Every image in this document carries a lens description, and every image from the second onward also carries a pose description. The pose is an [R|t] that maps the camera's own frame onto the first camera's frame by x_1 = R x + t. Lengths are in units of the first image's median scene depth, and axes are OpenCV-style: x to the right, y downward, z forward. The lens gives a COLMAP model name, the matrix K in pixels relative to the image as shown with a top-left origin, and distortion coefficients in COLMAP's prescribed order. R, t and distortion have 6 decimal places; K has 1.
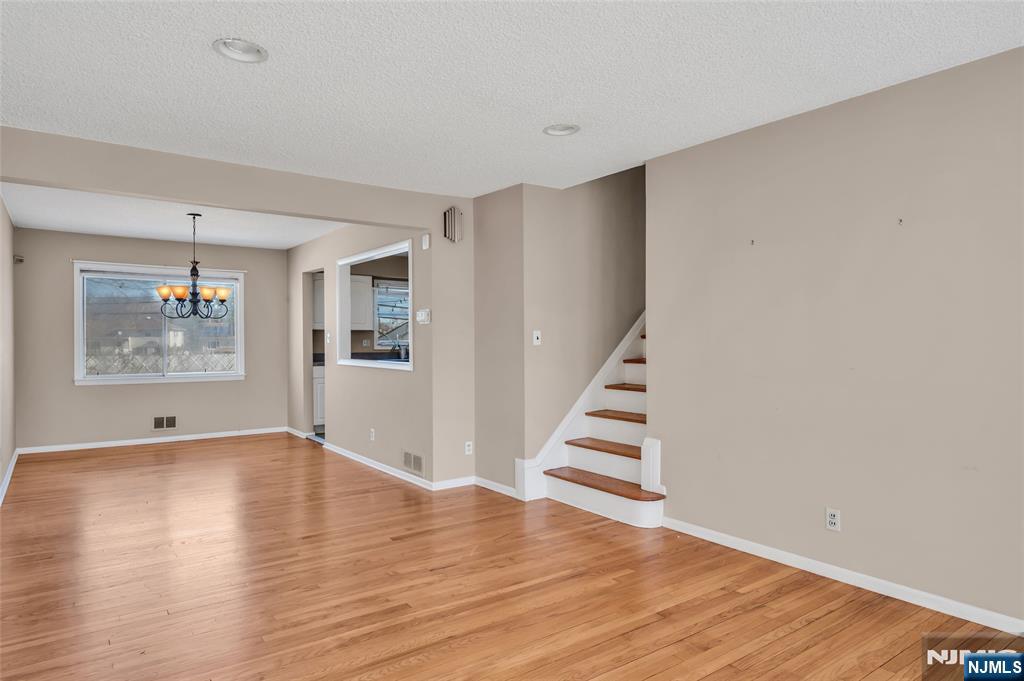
lens RADIAL K [[626.5, 0, 512.0], [0, 626.5, 340.5], [0, 0, 1]] dist [0.001853, -0.000010]
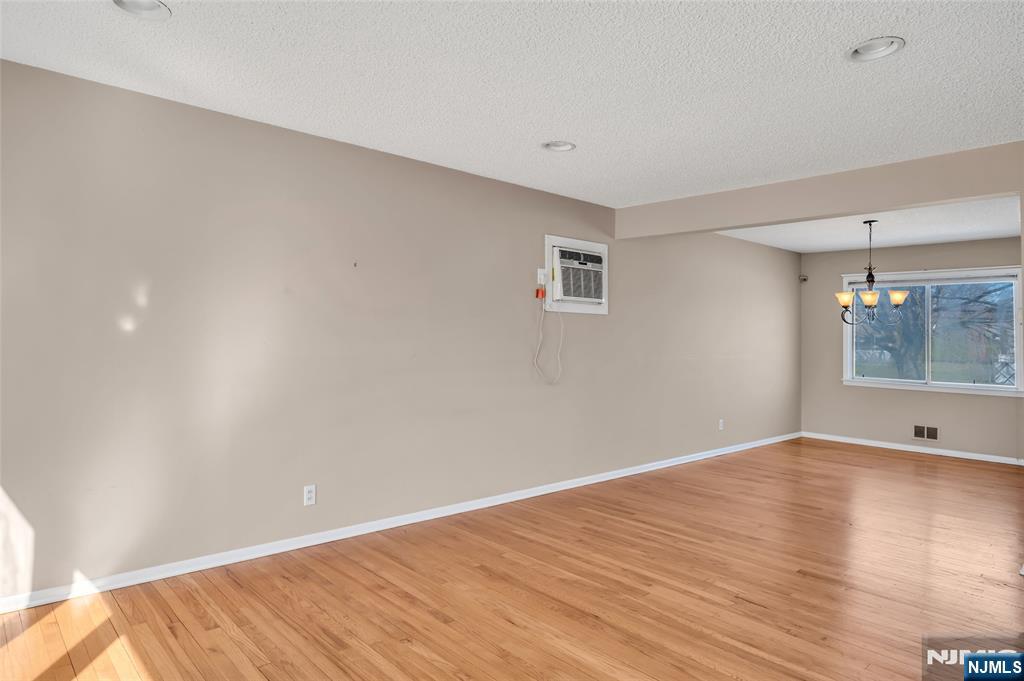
lens RADIAL K [[638.5, 0, 512.1], [0, 638.5, 307.9], [0, 0, 1]] dist [-0.001174, -0.000469]
pose [[0.099440, -0.039696, -0.994251, 0.421895], [-0.024482, 0.998804, -0.042327, -0.003793], [0.994742, 0.028550, 0.098349, 0.307490]]
